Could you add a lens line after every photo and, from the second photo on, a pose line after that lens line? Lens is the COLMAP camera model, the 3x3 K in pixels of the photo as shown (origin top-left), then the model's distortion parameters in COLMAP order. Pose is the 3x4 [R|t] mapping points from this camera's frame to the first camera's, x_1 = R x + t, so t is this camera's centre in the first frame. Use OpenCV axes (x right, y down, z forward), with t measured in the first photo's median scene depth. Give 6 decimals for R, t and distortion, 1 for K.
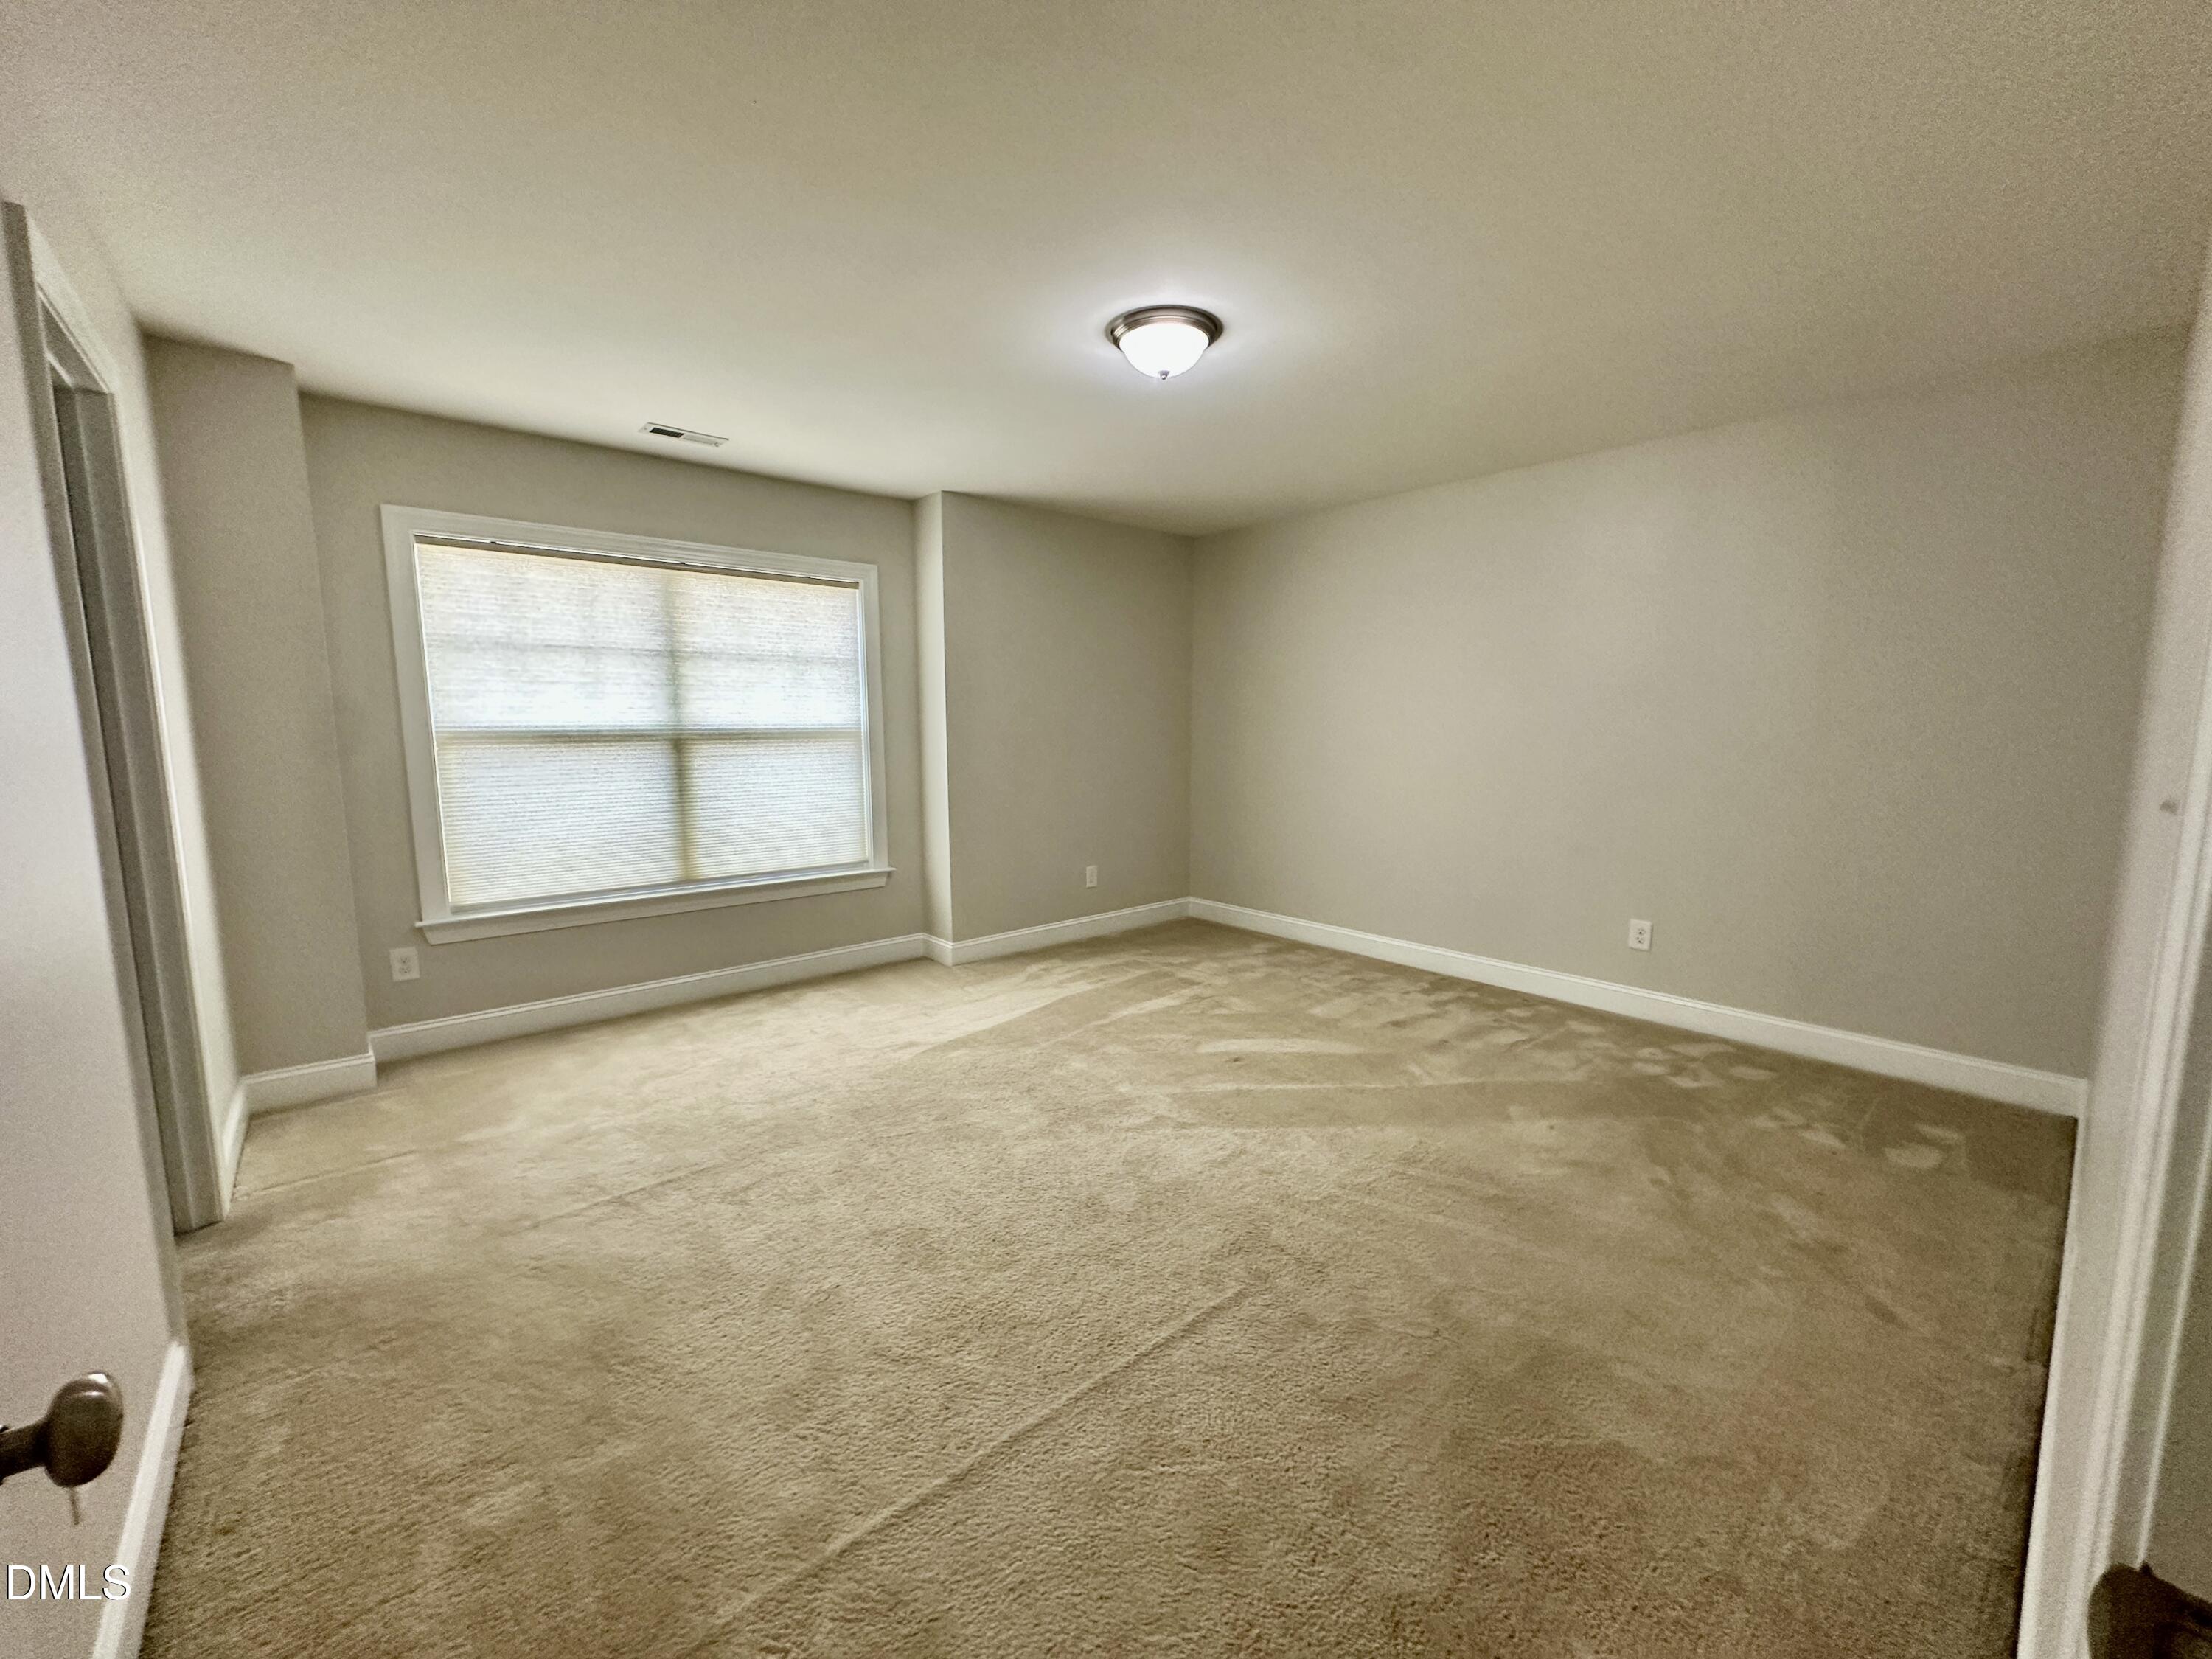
lens RADIAL K [[880.7, 0, 1093.7], [0, 880.7, 835.1], [0, 0, 1]] dist [-0.000452, -0.000145]
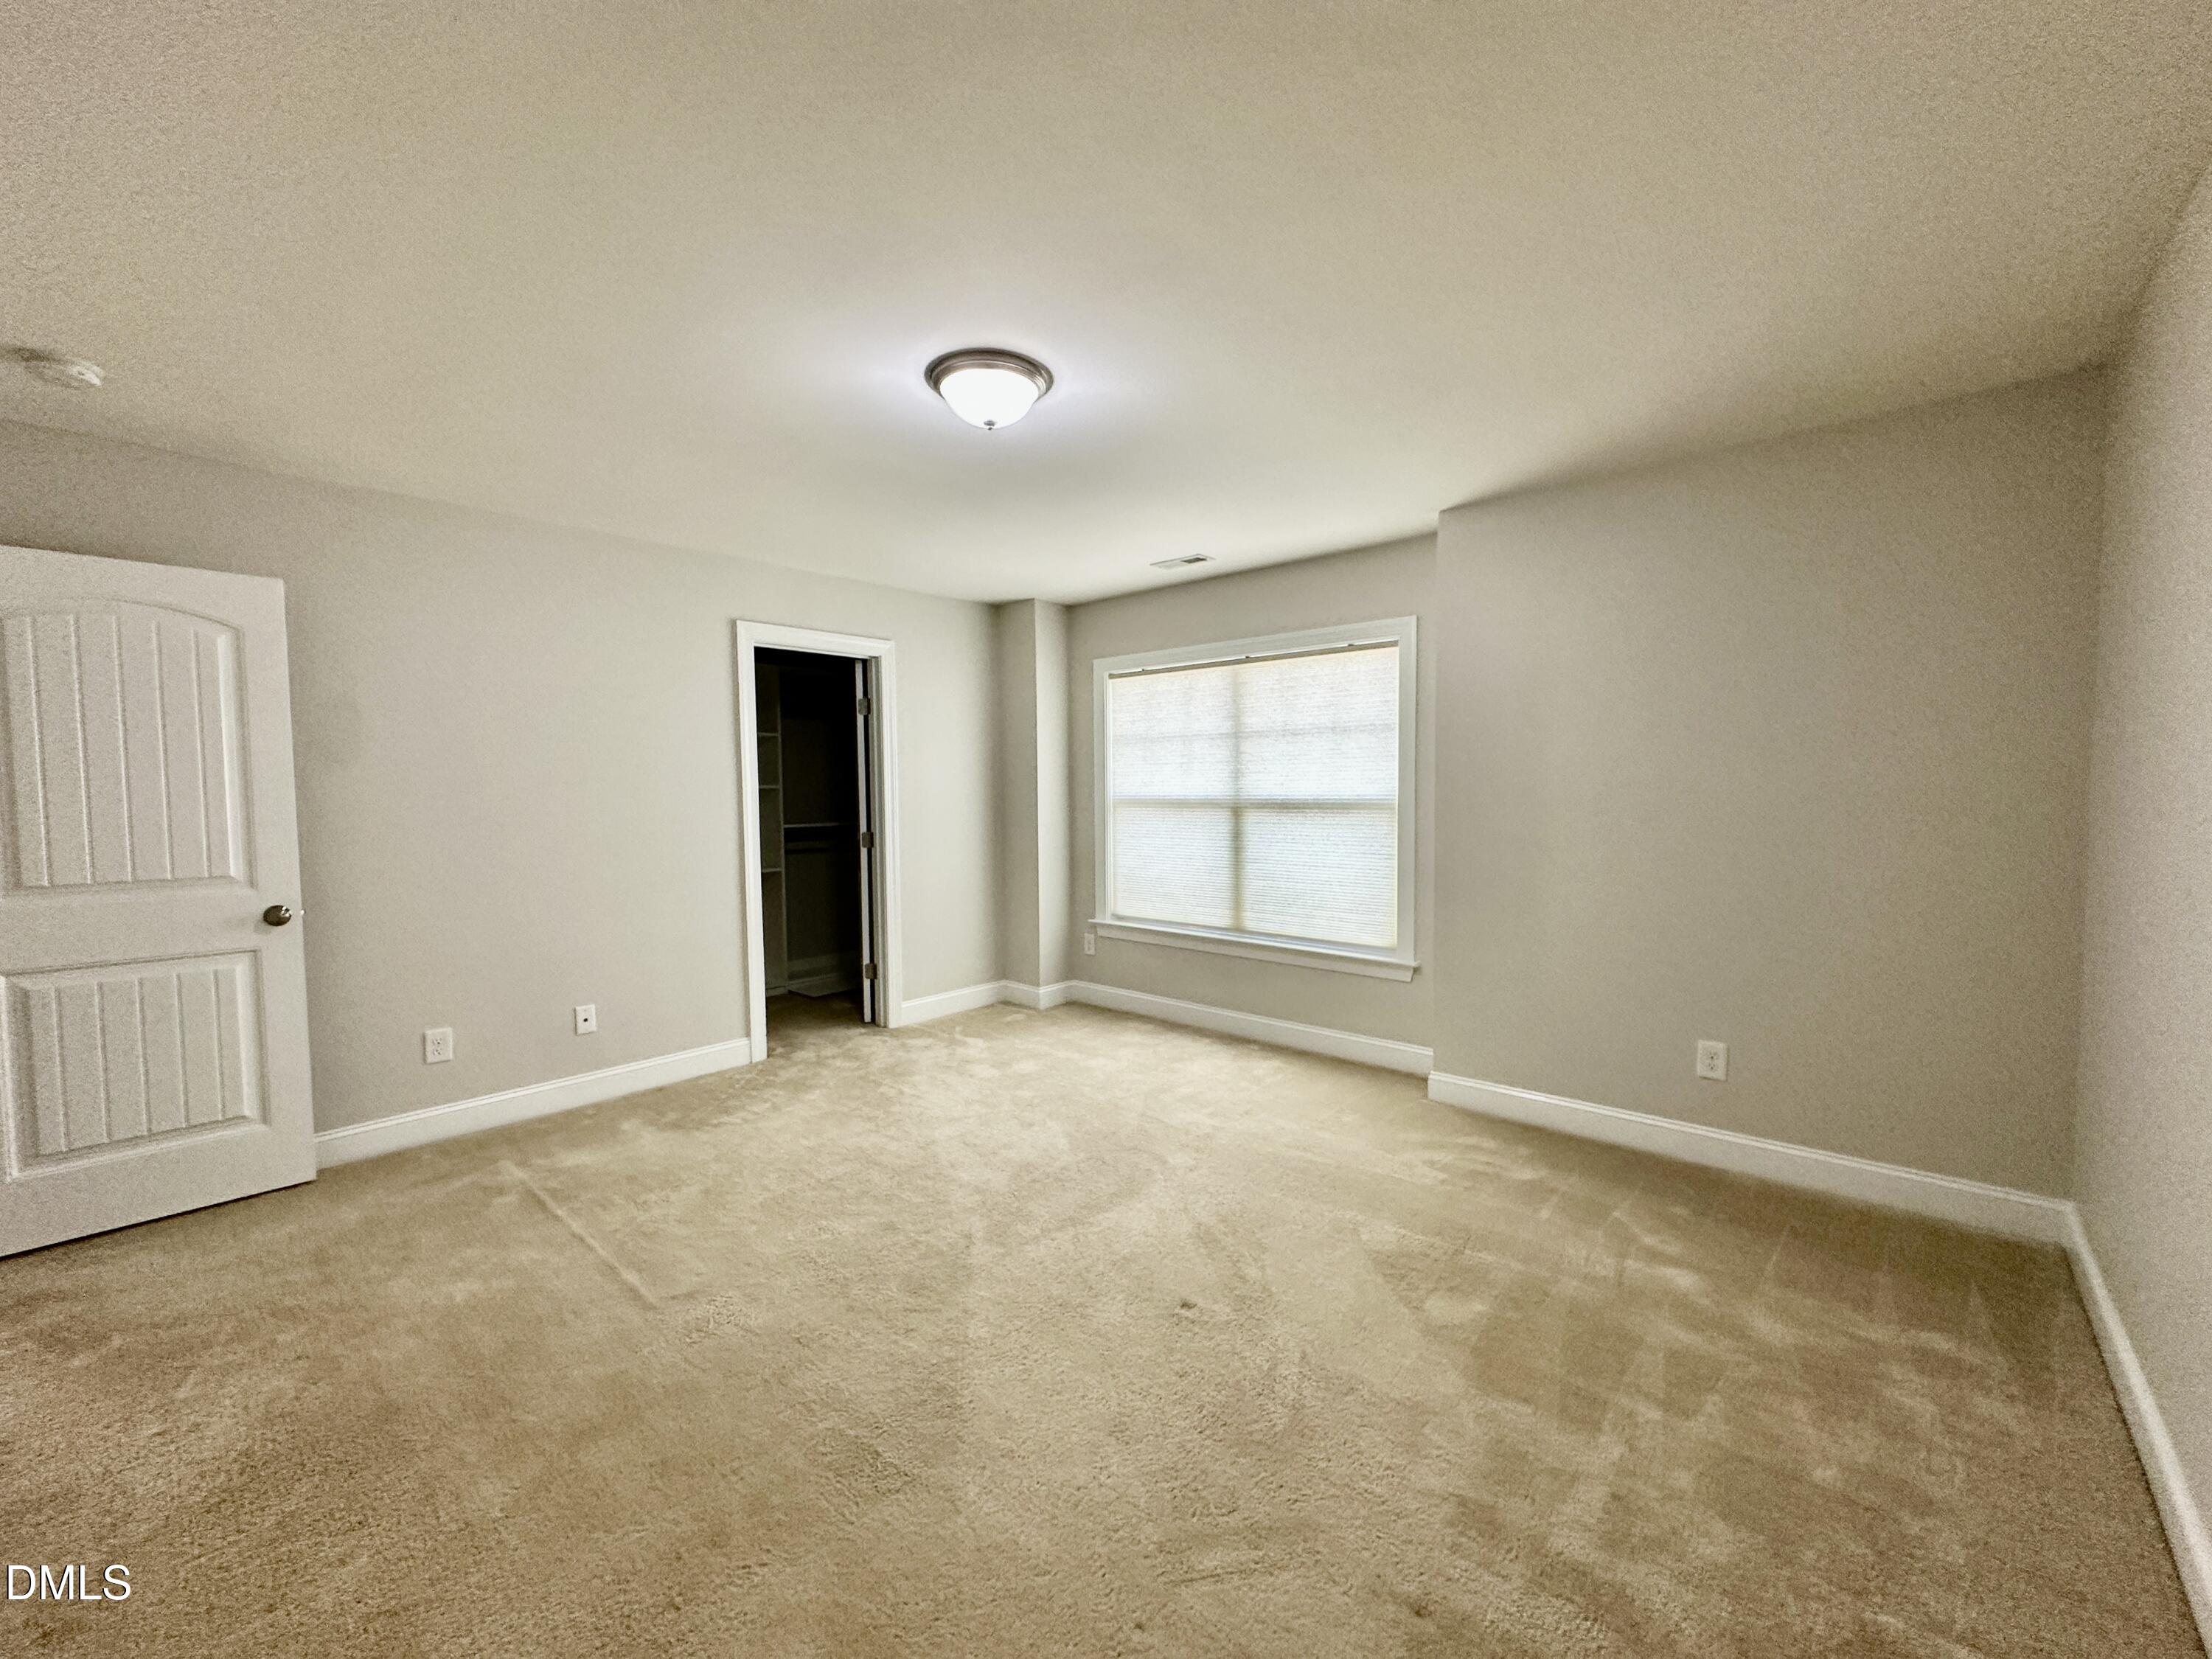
lens RADIAL K [[880.7, 0, 1106.4], [0, 880.7, 832.2], [0, 0, 1]] dist [-0.000452, -0.000145]
pose [[0.126974, 0.046421, -0.990819, 0.658311], [-0.124829, 0.991710, 0.030466, -0.088735], [0.984020, 0.119814, 0.131716, 0.672166]]
